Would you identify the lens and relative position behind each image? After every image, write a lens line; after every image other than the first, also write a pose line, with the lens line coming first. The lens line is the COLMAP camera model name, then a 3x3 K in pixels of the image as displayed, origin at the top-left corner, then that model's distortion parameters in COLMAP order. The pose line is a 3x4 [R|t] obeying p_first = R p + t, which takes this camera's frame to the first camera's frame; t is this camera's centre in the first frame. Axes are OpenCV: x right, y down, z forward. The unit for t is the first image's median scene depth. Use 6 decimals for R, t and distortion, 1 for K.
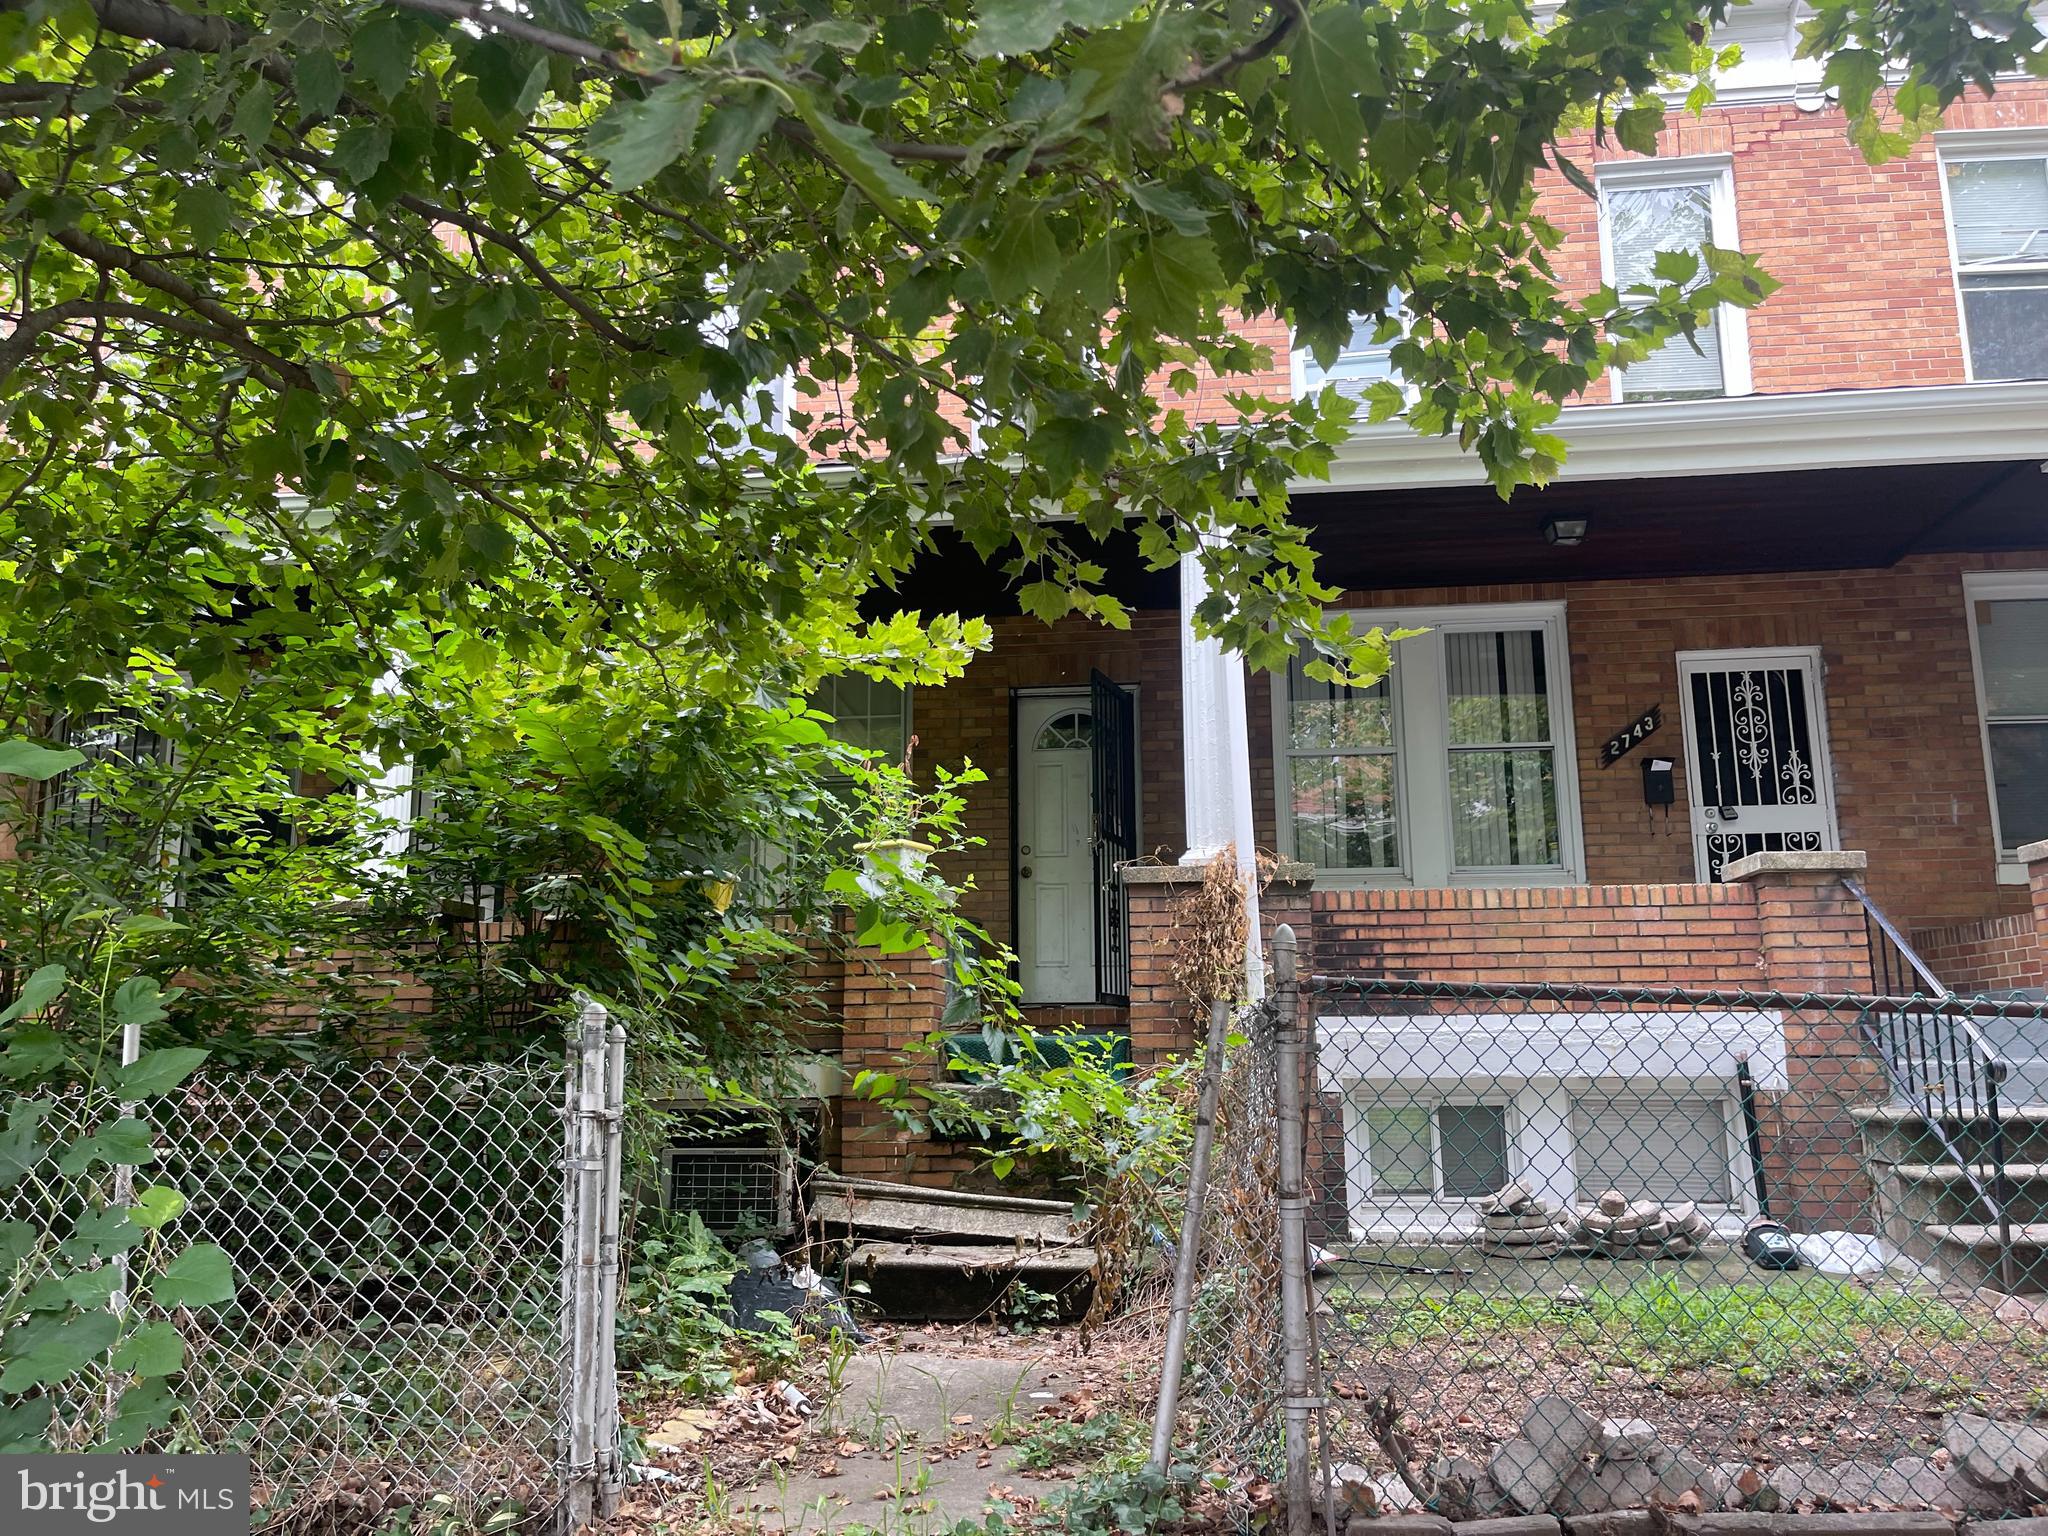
lens RADIAL K [[1558.6, 0, 1024.0], [0, 1558.6, 768.0], [0, 0, 1]] dist [0.058604, -0.068459]
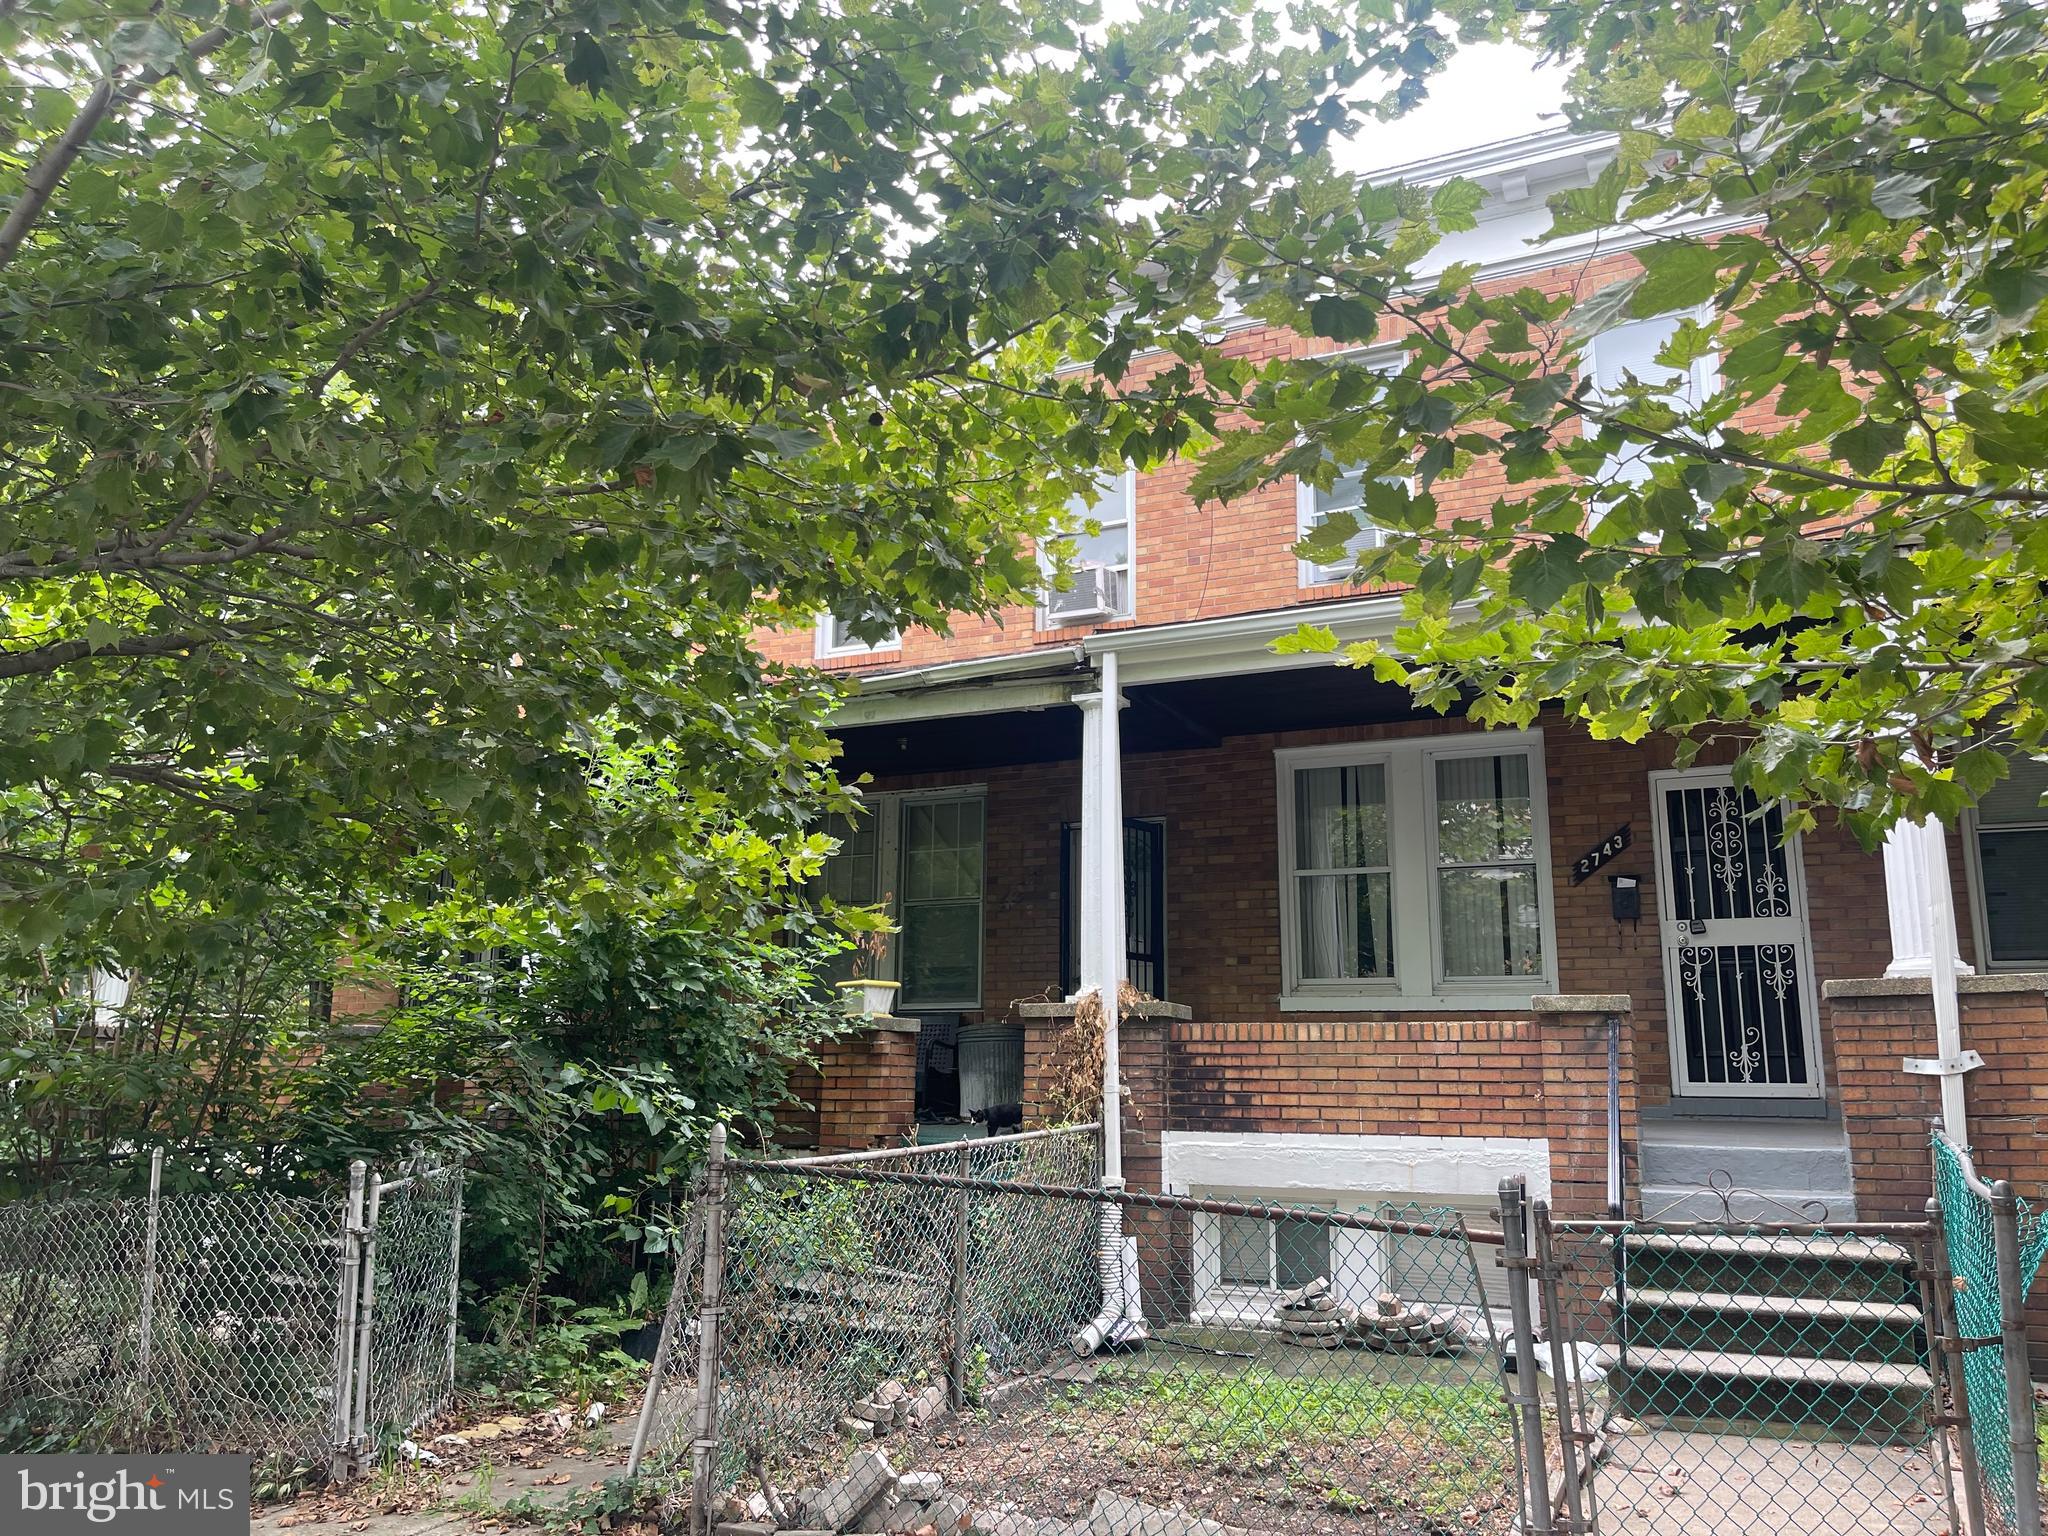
lens RADIAL K [[1558.6, 0, 1024.0], [0, 1558.6, 768.0], [0, 0, 1]] dist [0.058604, -0.068459]
pose [[0.947415, -0.047602, -0.316448, 0.472135], [0.044192, 0.998862, -0.017949, -0.101791], [0.316943, 0.003021, 0.948440, -0.171689]]
